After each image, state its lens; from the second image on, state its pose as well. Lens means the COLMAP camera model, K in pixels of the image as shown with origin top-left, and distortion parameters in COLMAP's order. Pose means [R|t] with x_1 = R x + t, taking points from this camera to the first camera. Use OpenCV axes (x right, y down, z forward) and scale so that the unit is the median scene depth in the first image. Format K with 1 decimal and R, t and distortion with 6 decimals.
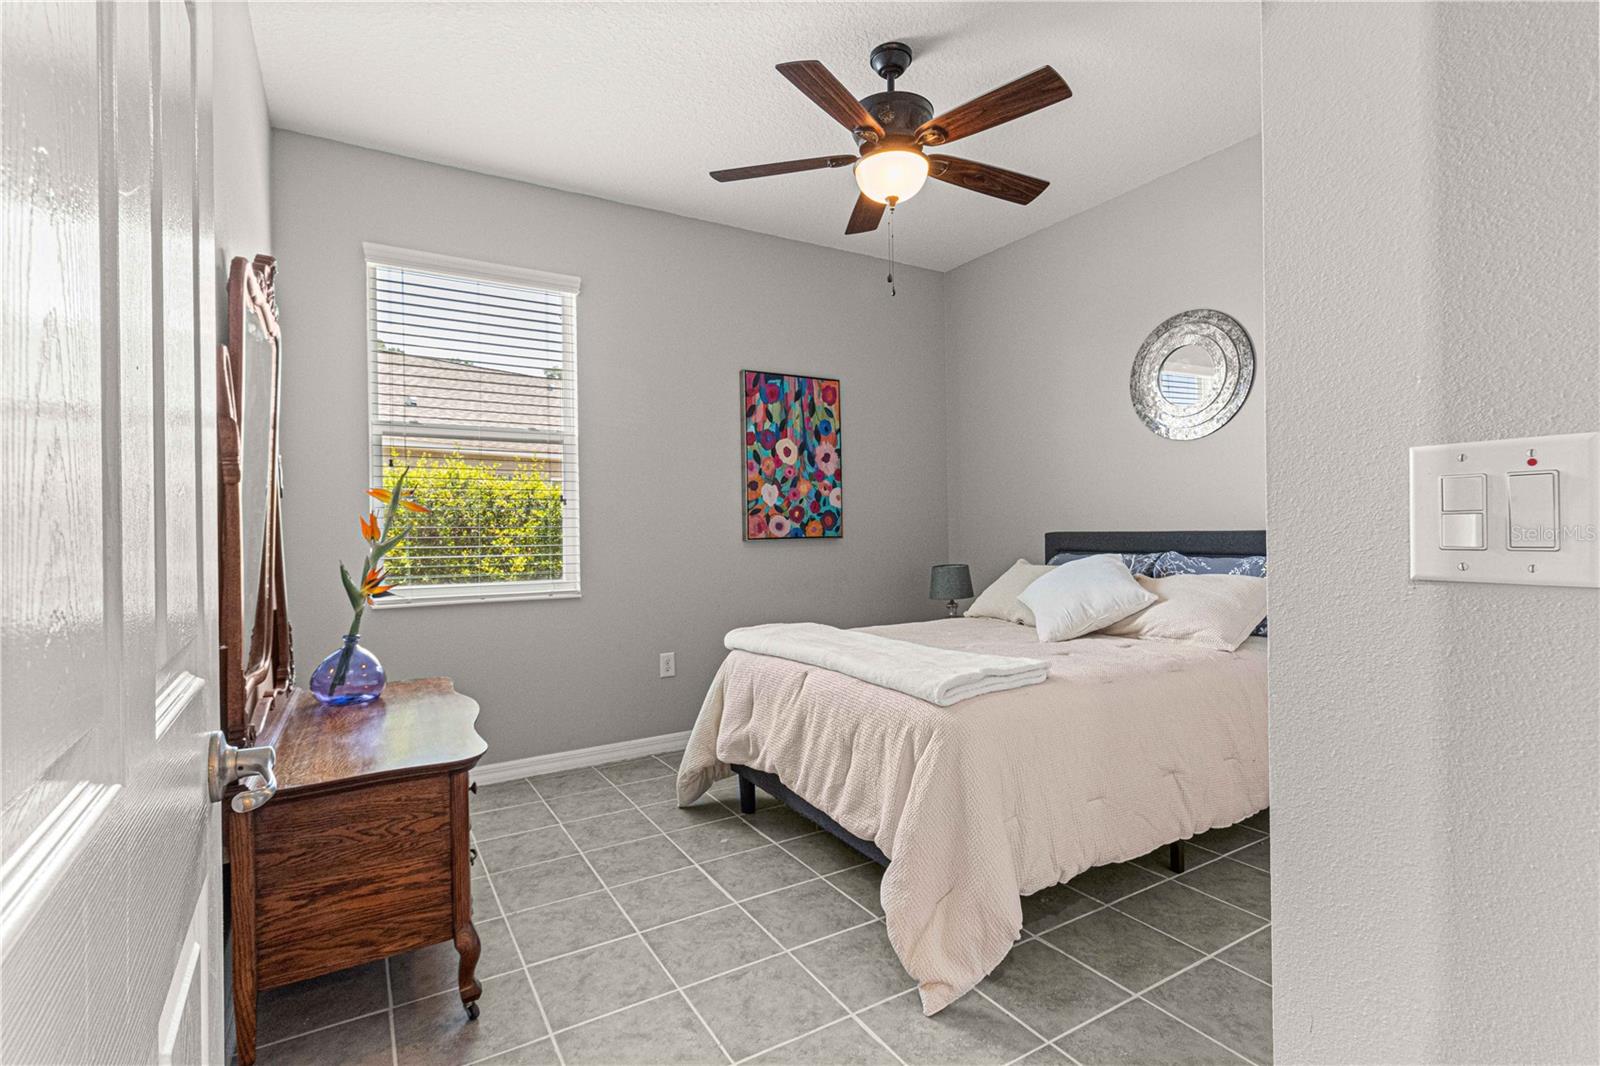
lens RADIAL K [[748.0, 0, 796.3], [0, 748.0, 528.5], [0, 0, 1]] dist [0.002344, 0.000216]
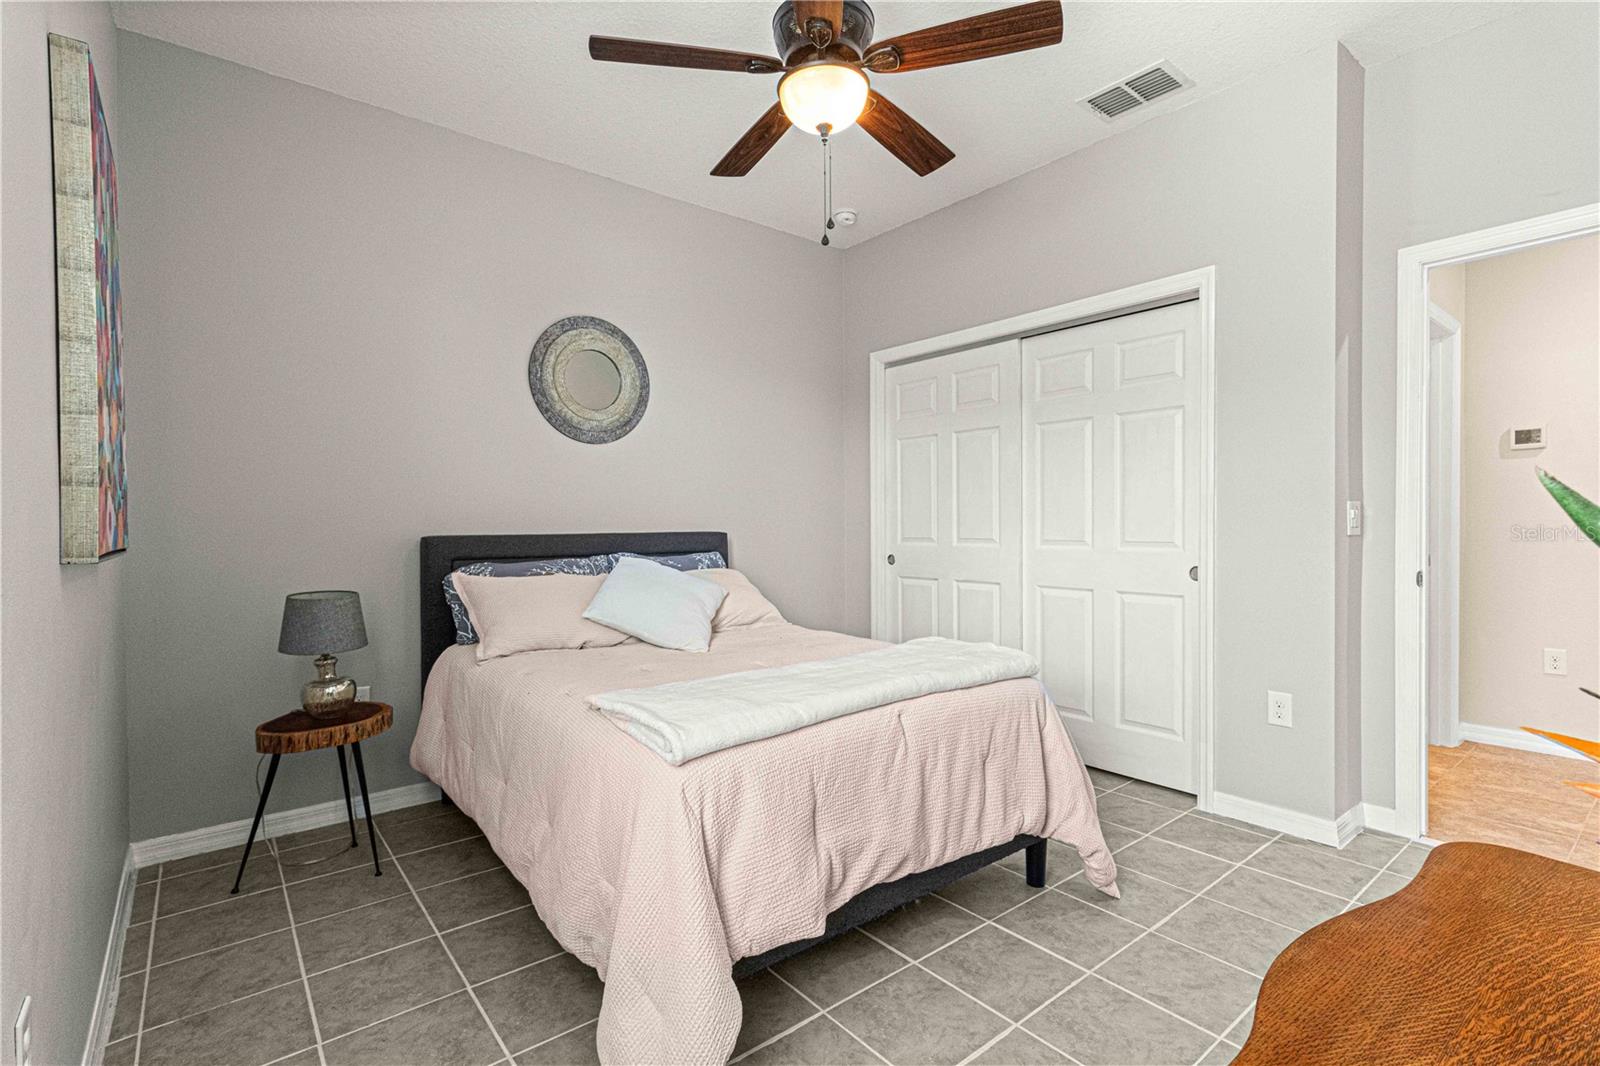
lens RADIAL K [[748.0, 0, 793.9], [0, 748.0, 531.8], [0, 0, 1]] dist [0.002344, 0.000216]
pose [[-0.138125, 0.005932, 0.990397, -0.550013], [0.004197, 0.999977, -0.005404, 0.008324], [-0.990406, 0.003410, -0.138146, 0.917589]]
